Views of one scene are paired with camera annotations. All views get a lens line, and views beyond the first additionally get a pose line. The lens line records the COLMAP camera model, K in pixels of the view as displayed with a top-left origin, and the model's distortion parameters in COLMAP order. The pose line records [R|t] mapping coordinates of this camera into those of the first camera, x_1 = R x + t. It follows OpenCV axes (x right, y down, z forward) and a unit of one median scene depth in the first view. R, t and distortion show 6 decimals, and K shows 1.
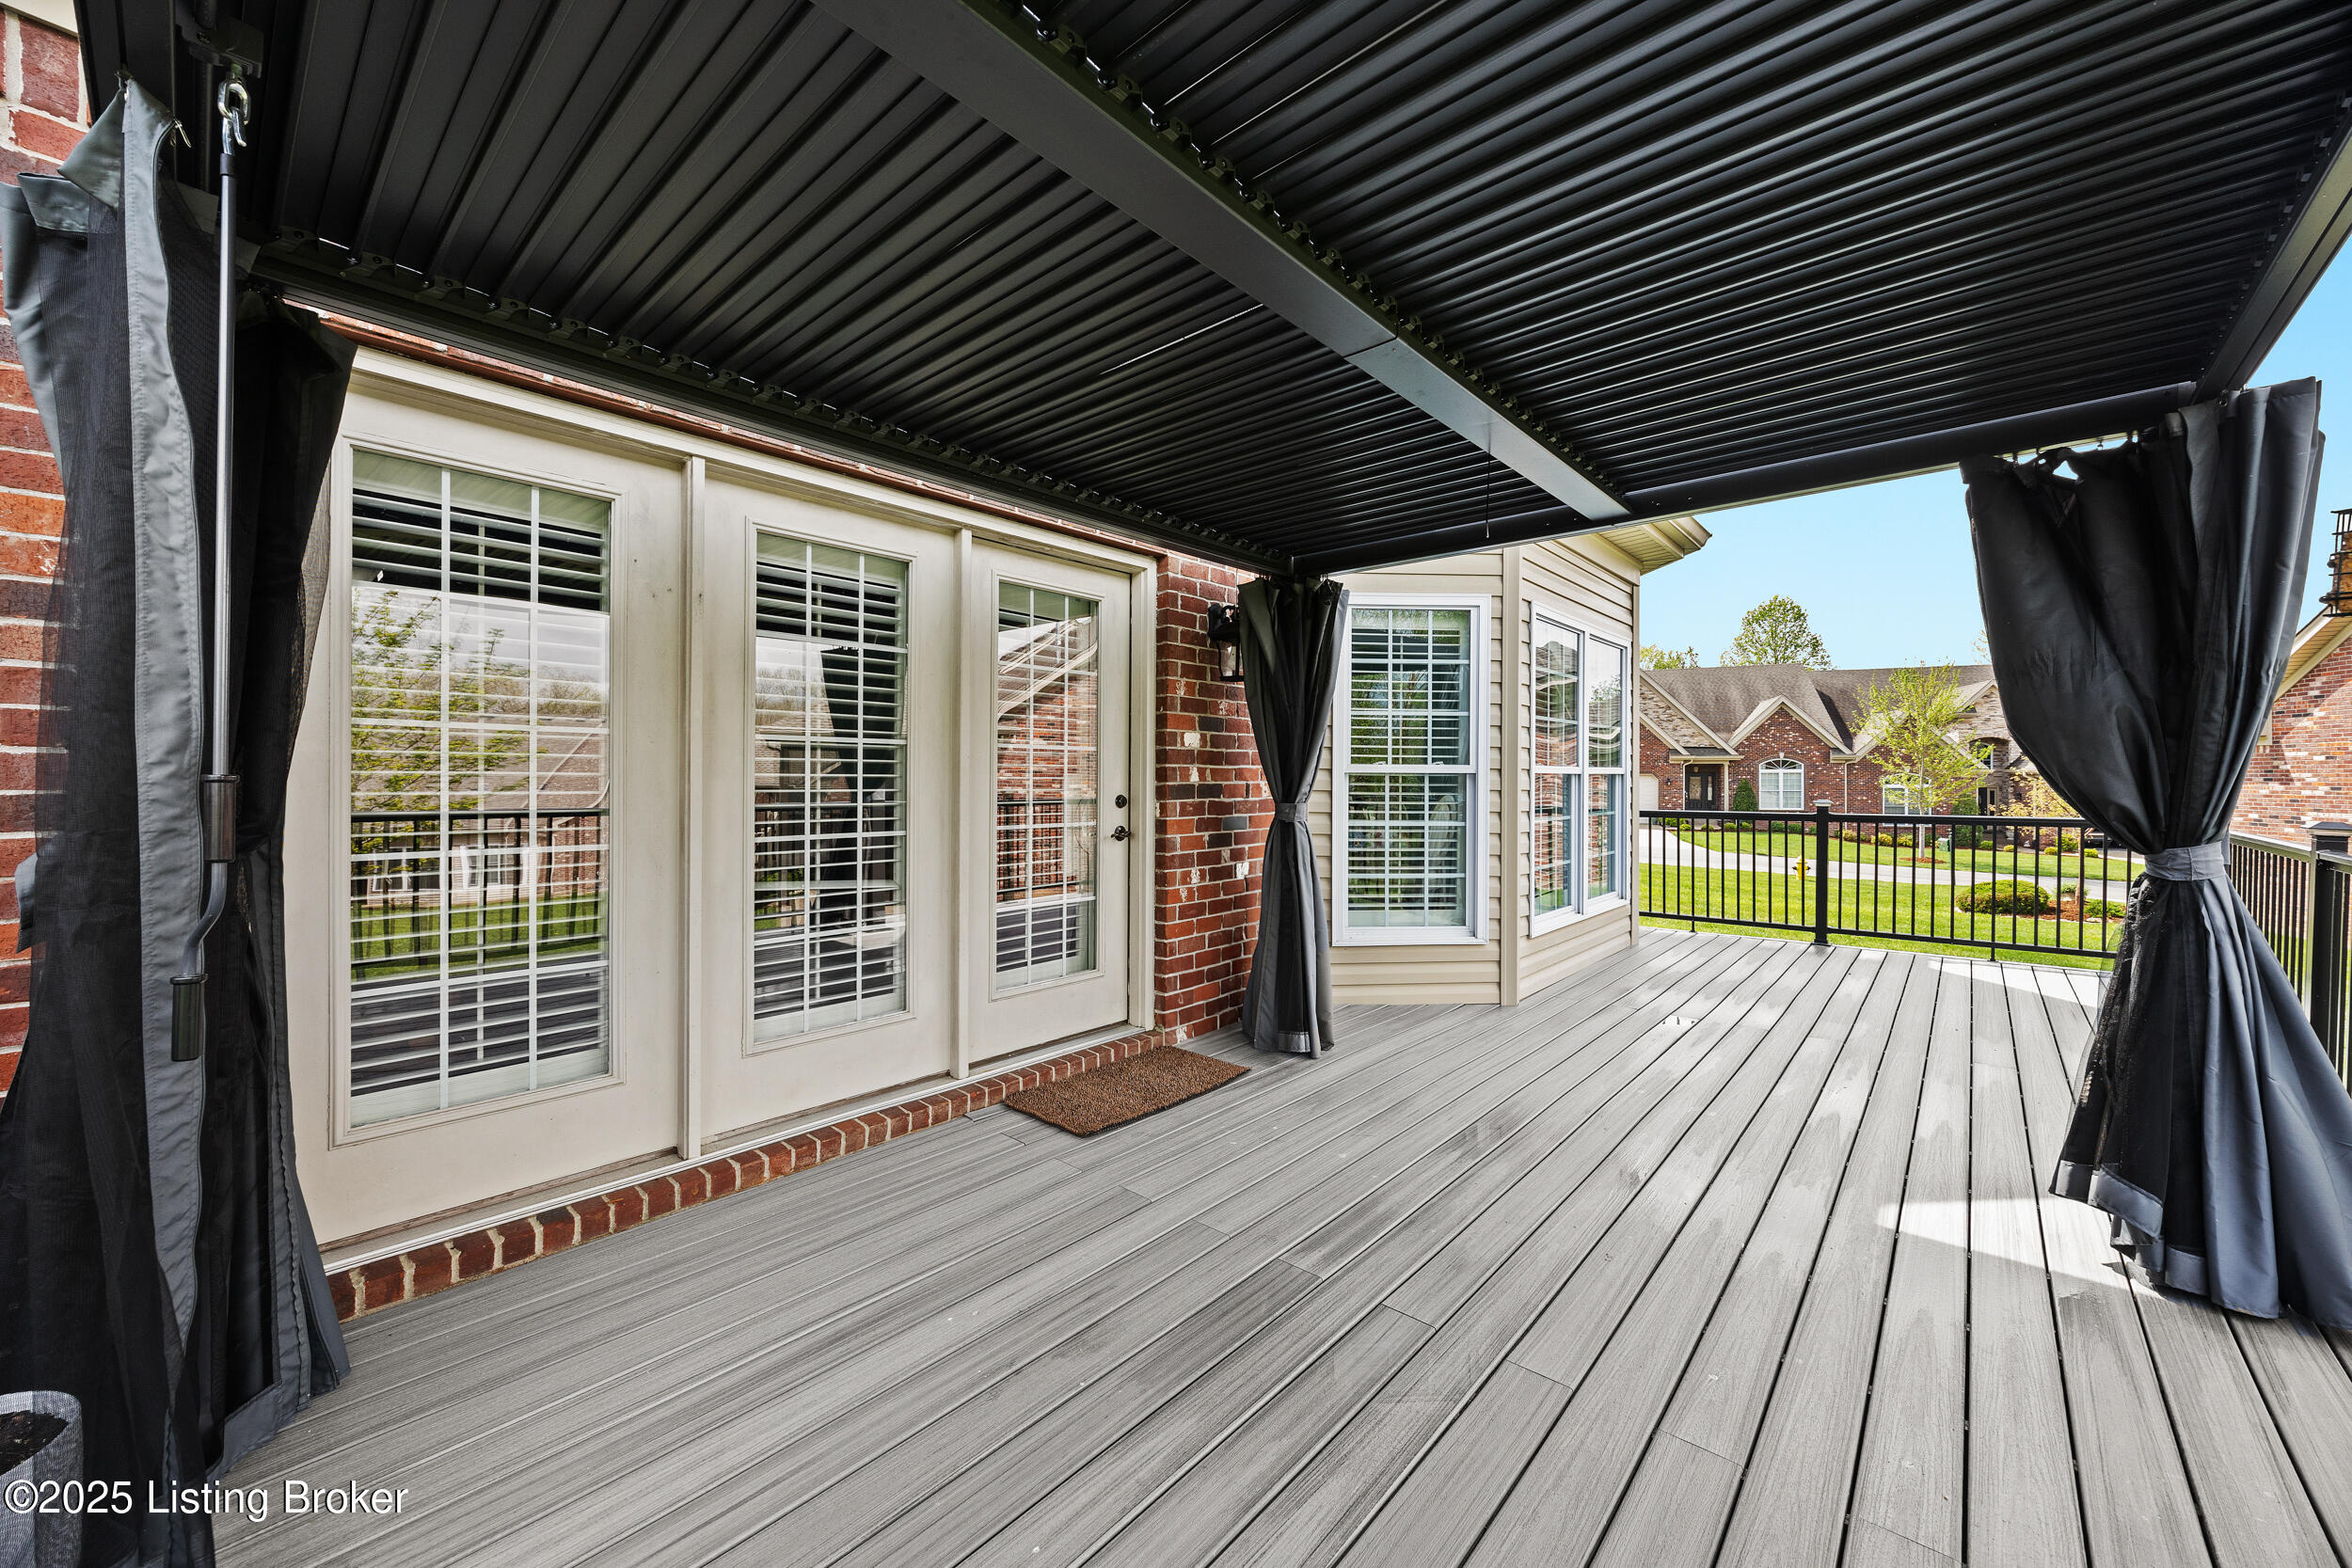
lens RADIAL K [[893.2, 0, 1176.0], [0, 893.2, 784.0], [0, 0, 1]] dist [0.000447, 0.000010]
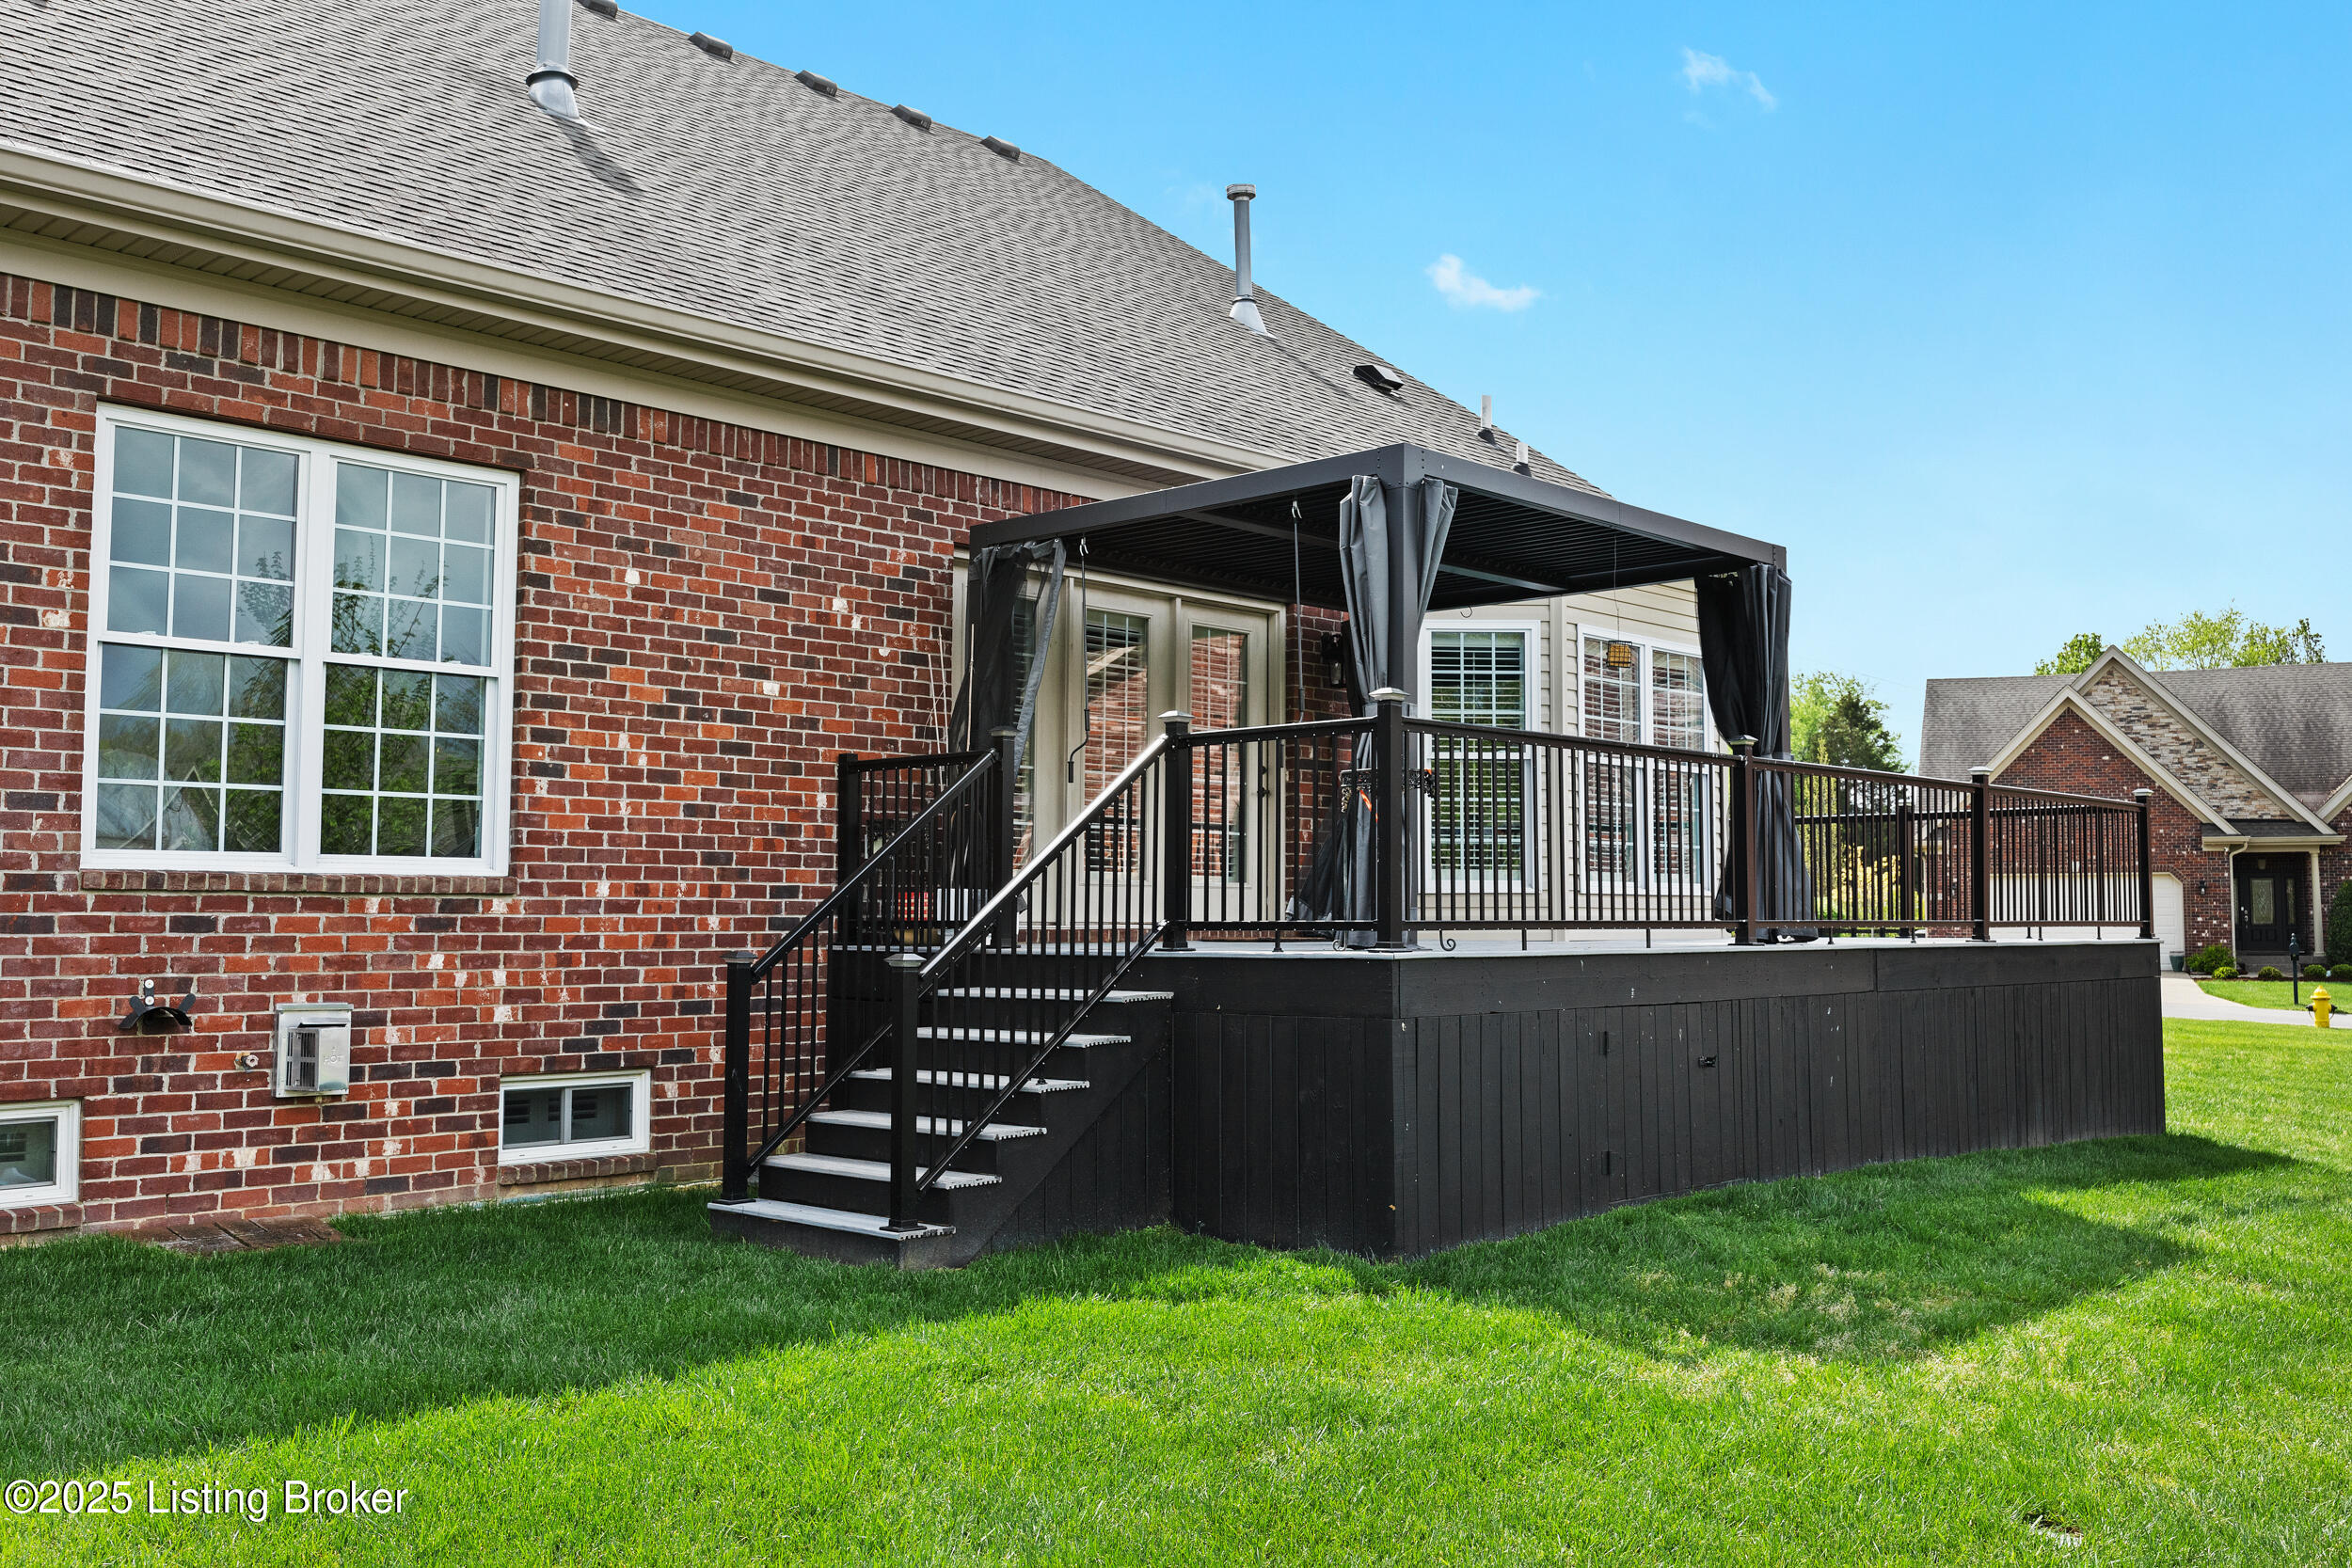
lens RADIAL K [[2181.9, 0, 1176.0], [0, 2181.9, 784.0], [0, 0, 1]] dist [-0.012850, 0.010975]
pose [[0.999903, -0.004219, -0.013256, -0.146941], [0.003206, 0.997140, -0.075509, 0.292502], [0.013537, 0.075460, 0.997057, -2.398914]]
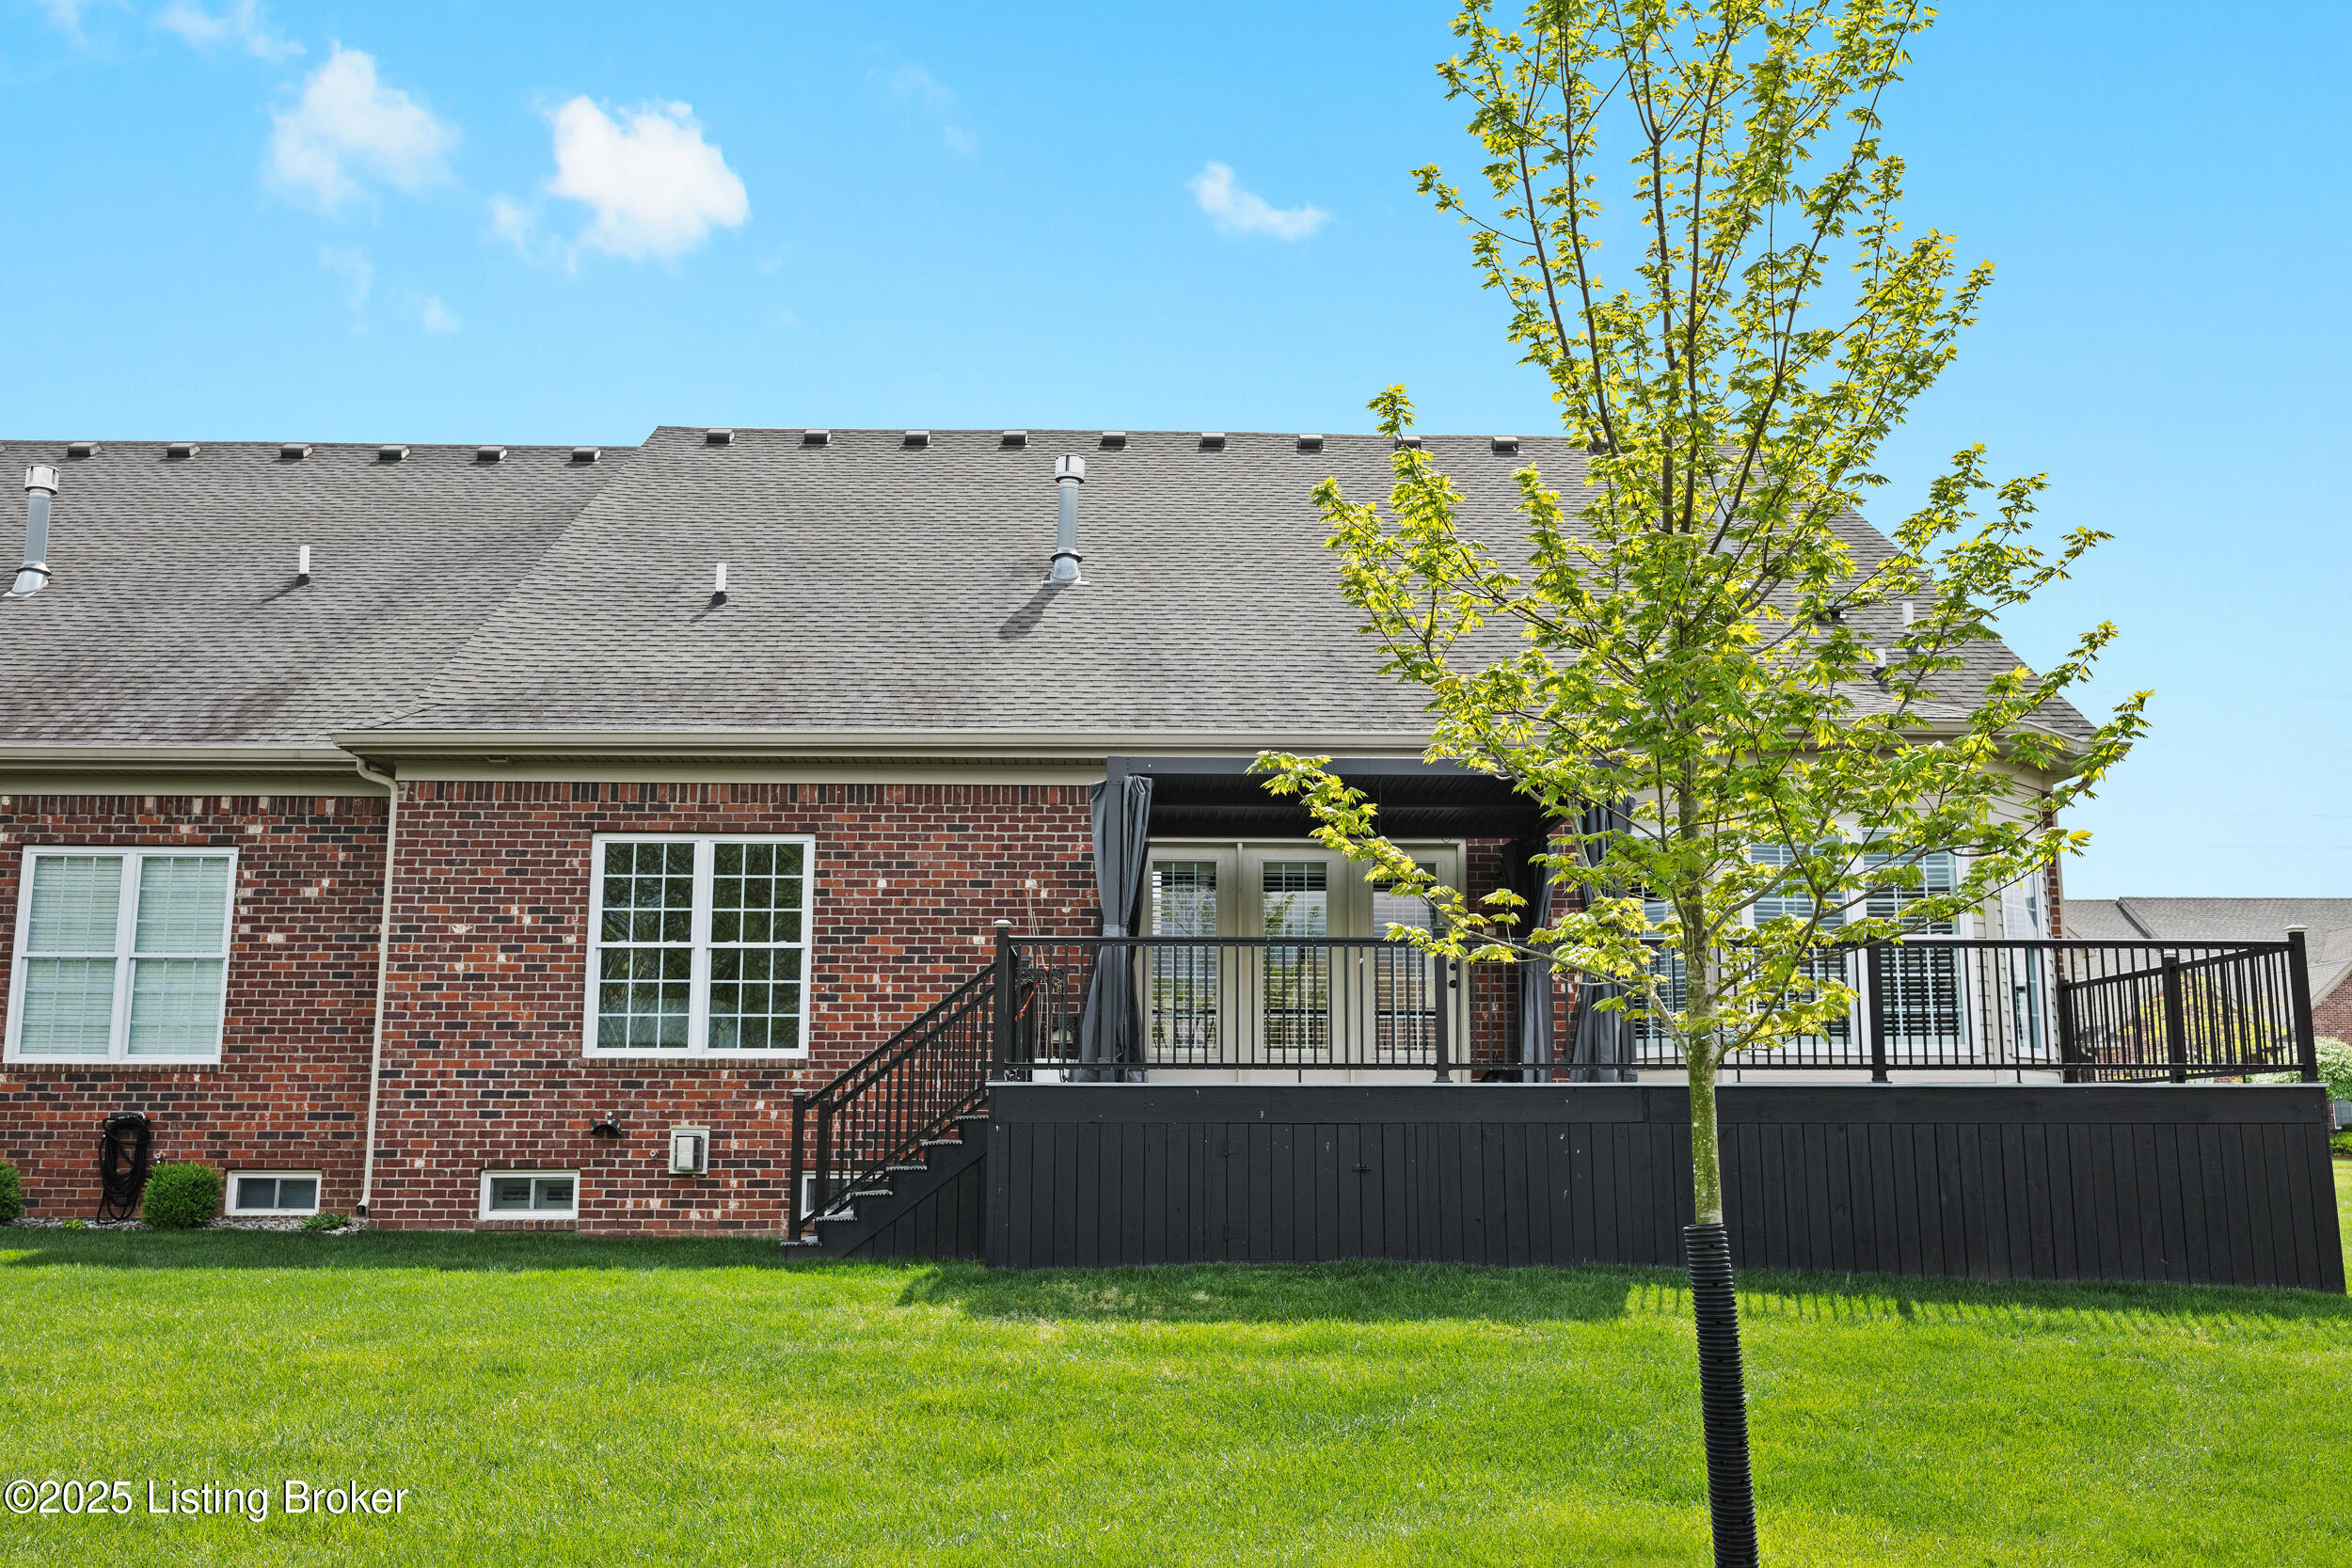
lens RADIAL K [[2181.9, 0, 1176.0], [0, 2181.9, 784.0], [0, 0, 1]] dist [-0.012850, 0.010975]
pose [[0.656113, -0.132690, -0.742906, 2.851489], [-0.009556, 0.982881, -0.183991, 0.464500], [0.754602, 0.127819, 0.643613, -2.308784]]
